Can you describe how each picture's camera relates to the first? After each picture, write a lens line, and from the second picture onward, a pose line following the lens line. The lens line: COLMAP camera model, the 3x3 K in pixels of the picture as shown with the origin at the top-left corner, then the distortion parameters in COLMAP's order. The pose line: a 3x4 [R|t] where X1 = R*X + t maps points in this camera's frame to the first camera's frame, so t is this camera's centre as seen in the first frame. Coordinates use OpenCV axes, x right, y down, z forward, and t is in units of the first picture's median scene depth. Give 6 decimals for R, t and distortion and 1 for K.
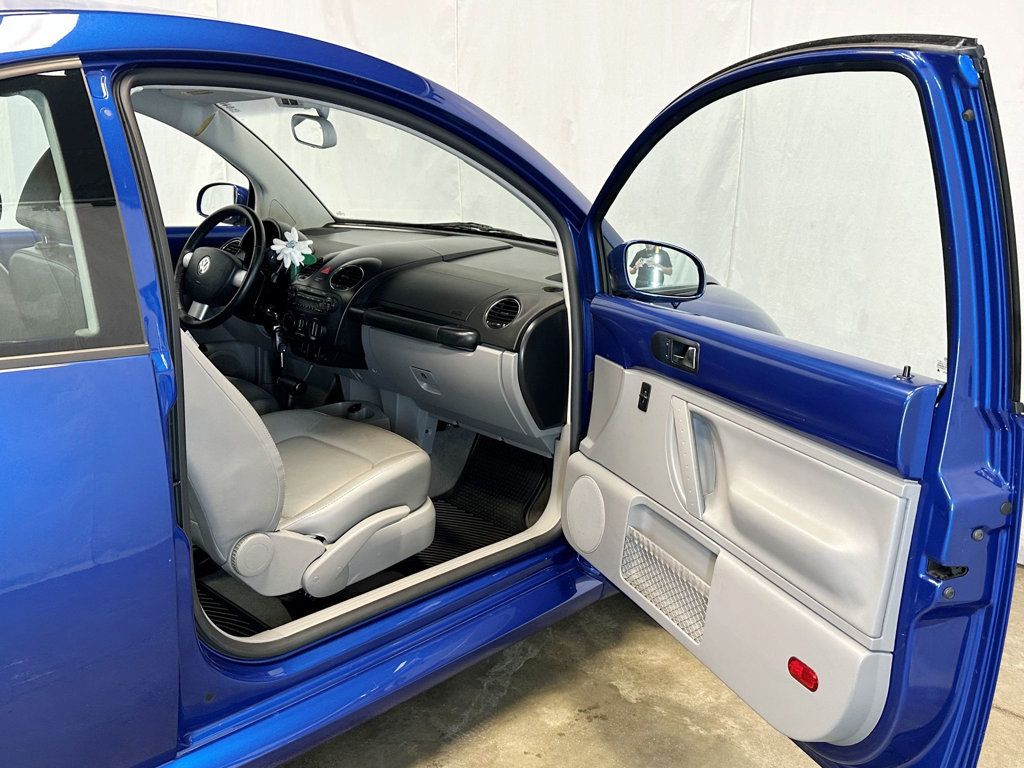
lens RADIAL K [[979.6, 0, 511.6], [0, 979.6, 383.3], [0, 0, 1]] dist [0.076933, 0.000000]
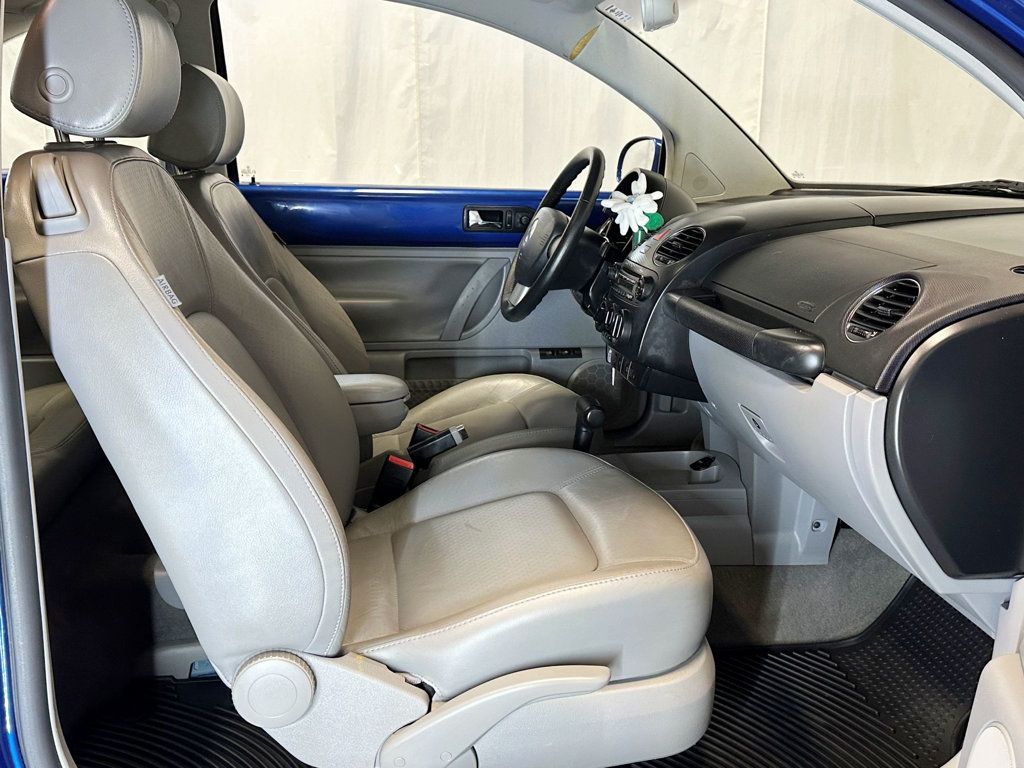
lens RADIAL K [[979.6, 0, 506.5], [0, 979.6, 388.5], [0, 0, 1]] dist [0.076933, 0.000000]
pose [[0.789390, 0.111341, -0.603710, 0.115523], [-0.127921, 0.991661, 0.015626, -0.016255], [0.600416, 0.064892, 0.797051, 0.441329]]
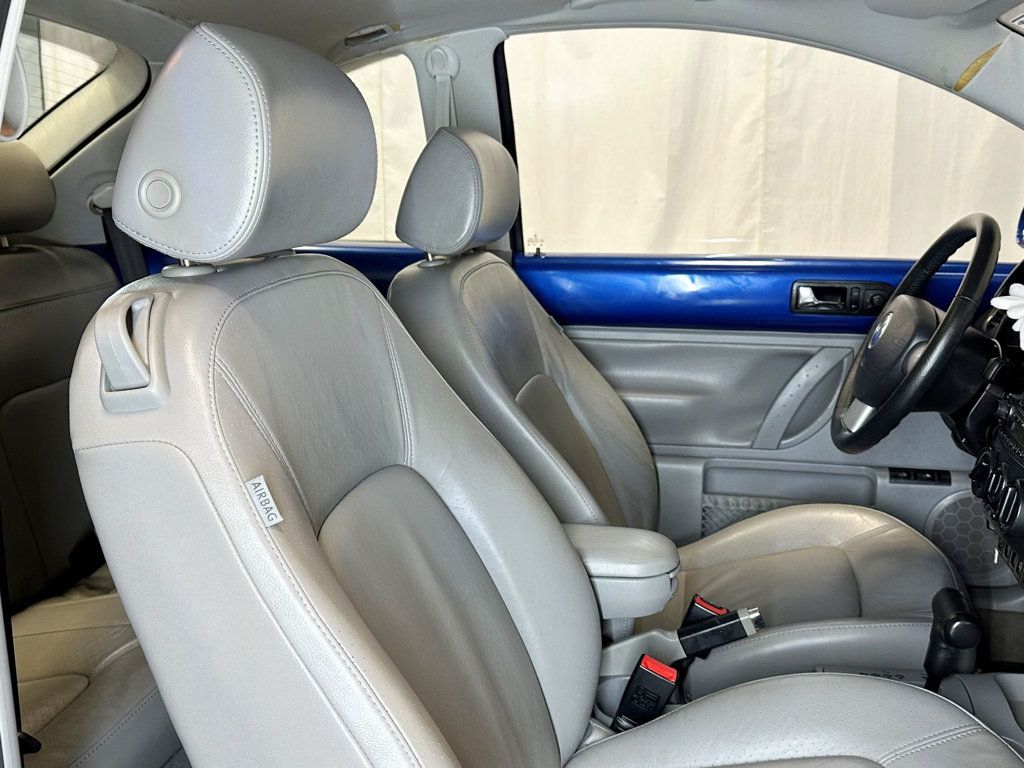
lens RADIAL K [[979.6, 0, 513.7], [0, 979.6, 377.8], [0, 0, 1]] dist [0.076933, 0.000000]
pose [[0.530959, 0.128513, -0.837596, 0.023002], [-0.175948, 0.983611, 0.039381, -0.083353], [0.828930, 0.126463, 0.544869, 0.573795]]
